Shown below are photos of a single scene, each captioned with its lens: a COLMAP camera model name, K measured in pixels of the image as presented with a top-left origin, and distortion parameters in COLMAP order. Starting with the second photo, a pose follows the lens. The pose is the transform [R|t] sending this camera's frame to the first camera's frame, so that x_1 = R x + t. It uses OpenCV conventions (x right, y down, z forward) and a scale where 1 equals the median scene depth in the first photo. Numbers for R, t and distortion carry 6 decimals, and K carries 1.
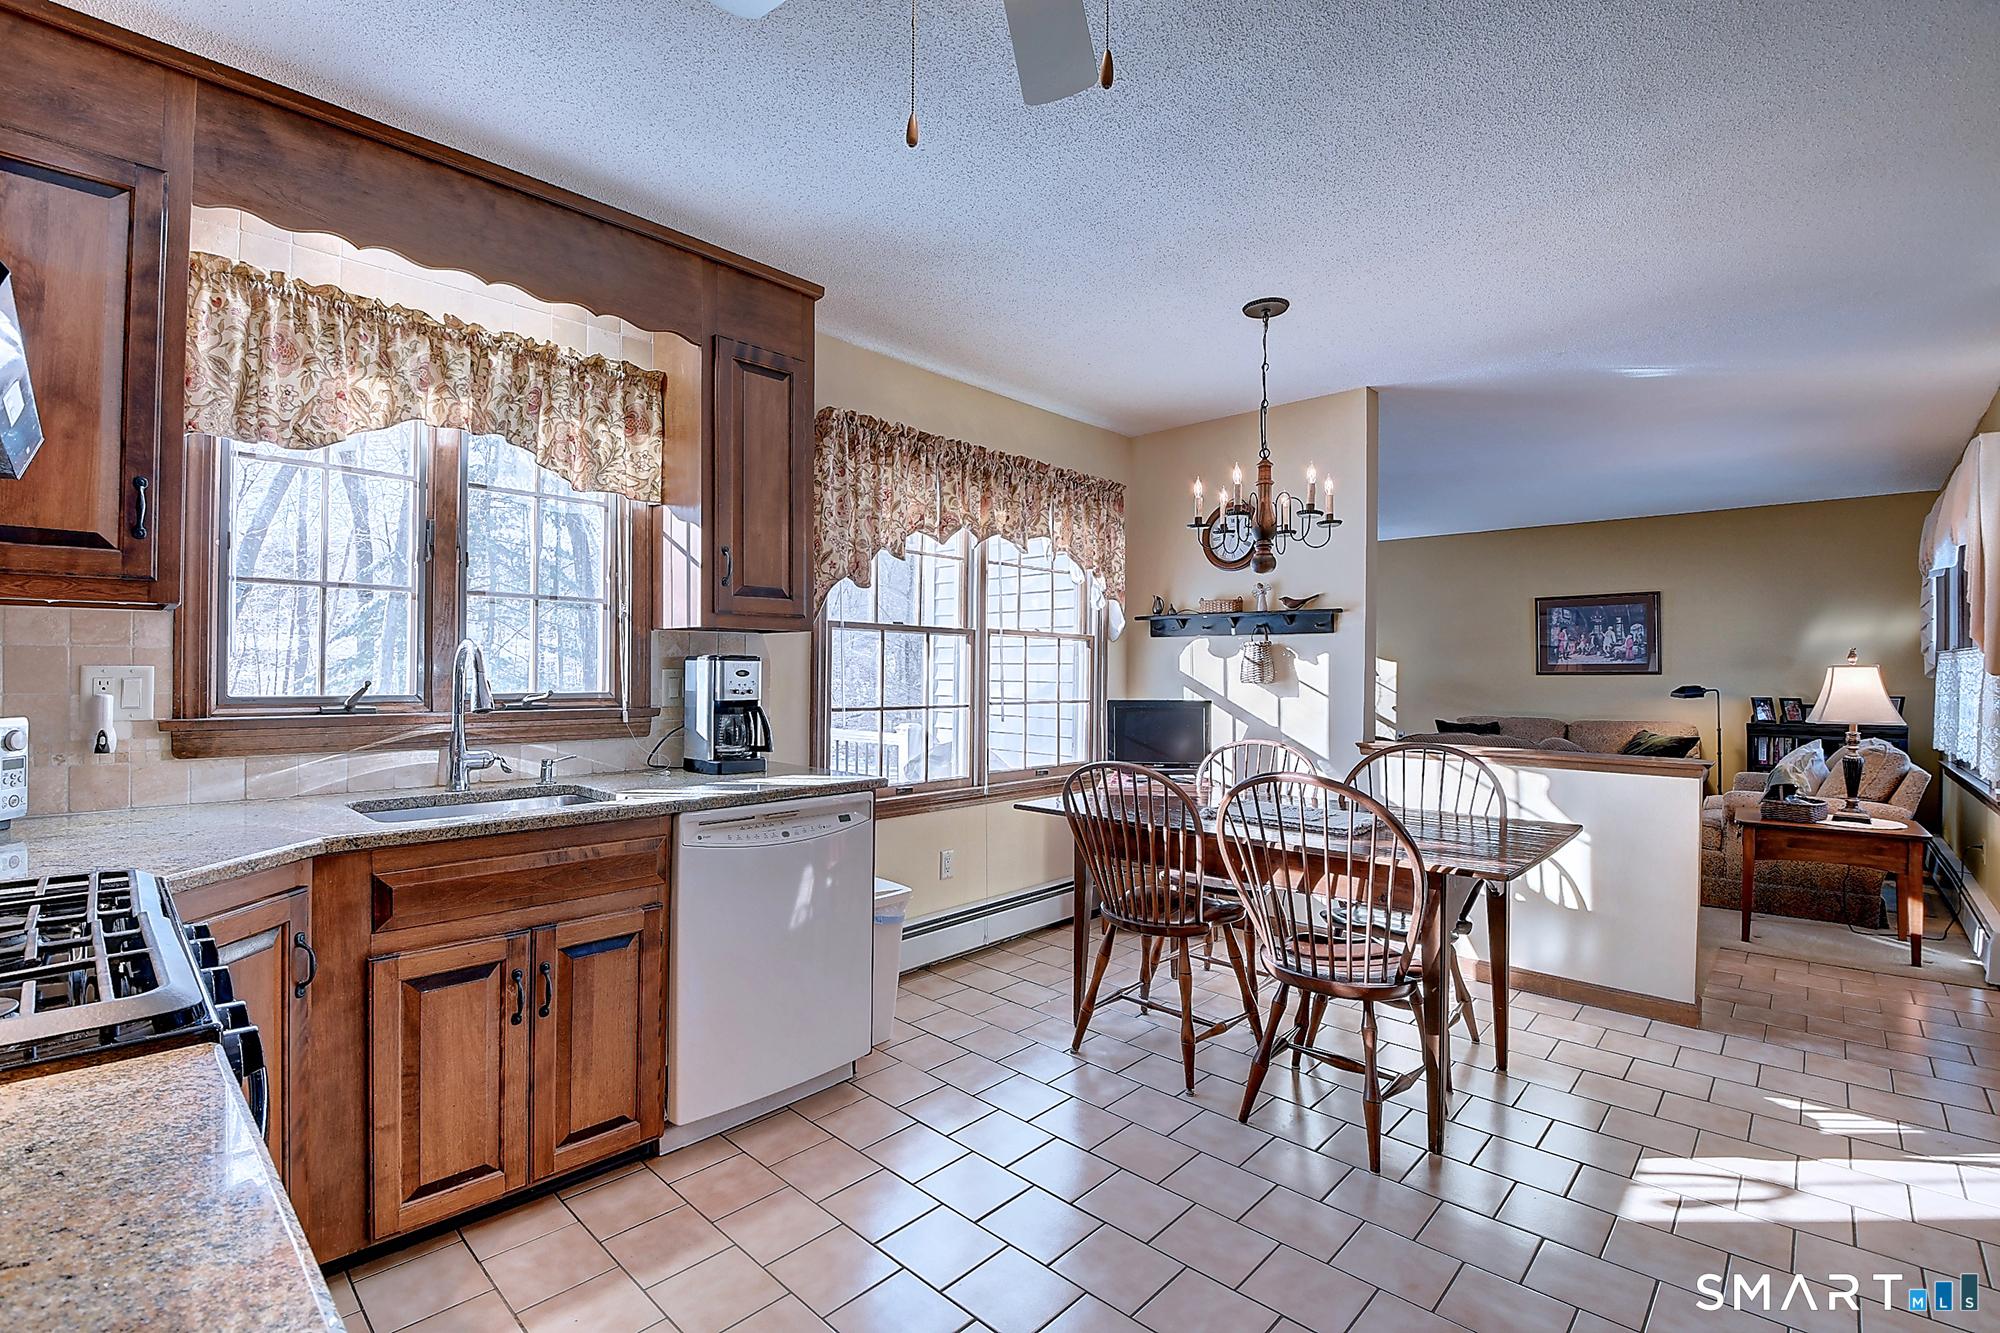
lens RADIAL K [[882.9, 0, 986.7], [0, 882.9, 668.4], [0, 0, 1]] dist [-0.001361, -0.000438]
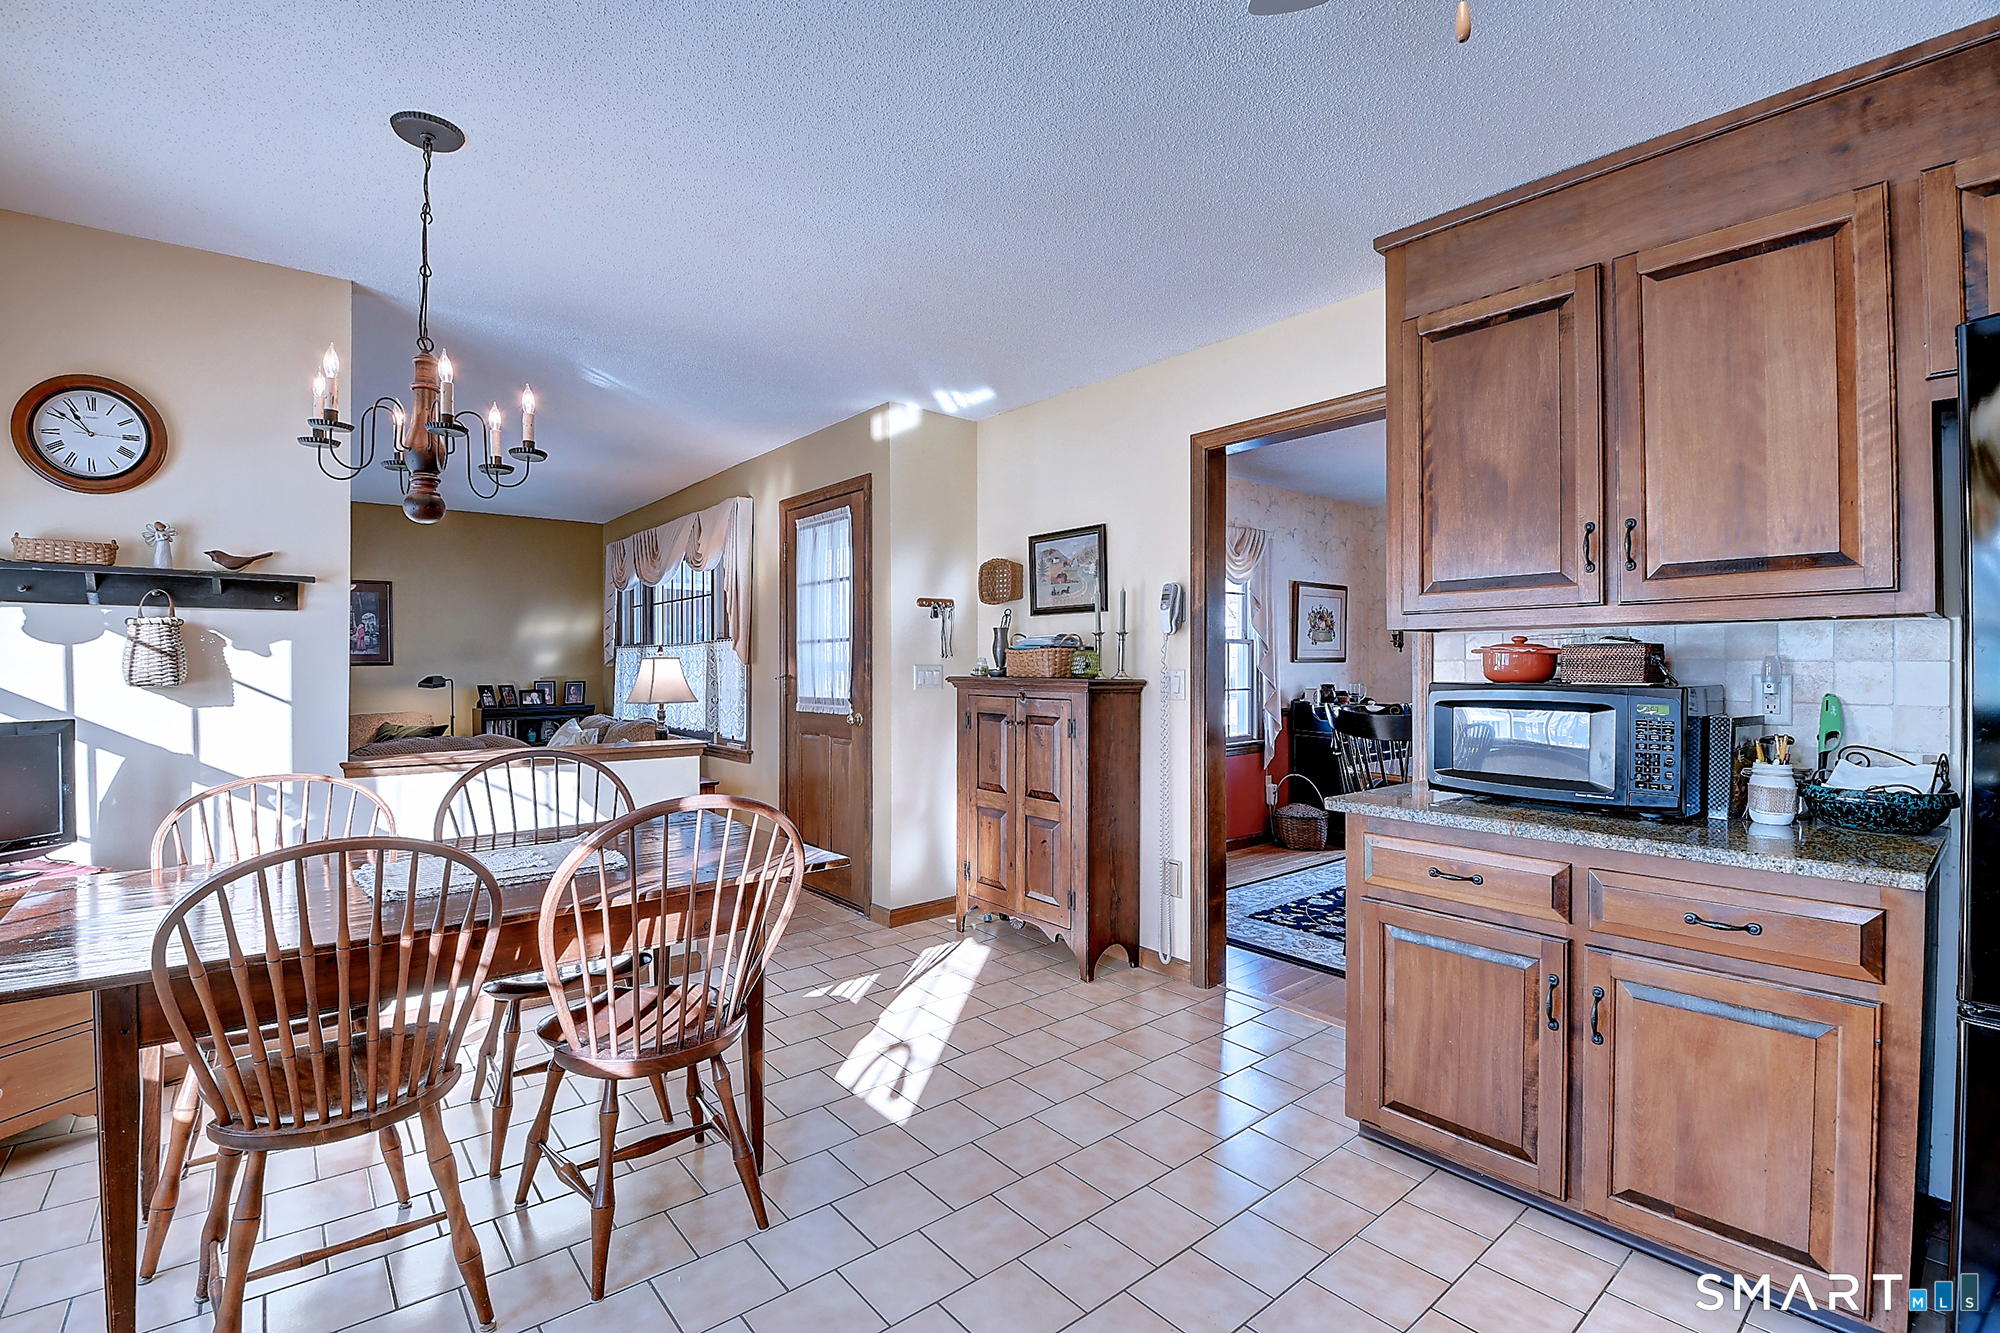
lens RADIAL K [[882.9, 0, 990.6], [0, 882.9, 663.1], [0, 0, 1]] dist [-0.001361, -0.000438]
pose [[0.143491, -0.008994, 0.989611, -0.214237], [0.003522, 0.999957, 0.008578, -0.002965], [-0.989645, 0.002255, 0.143517, 0.352210]]
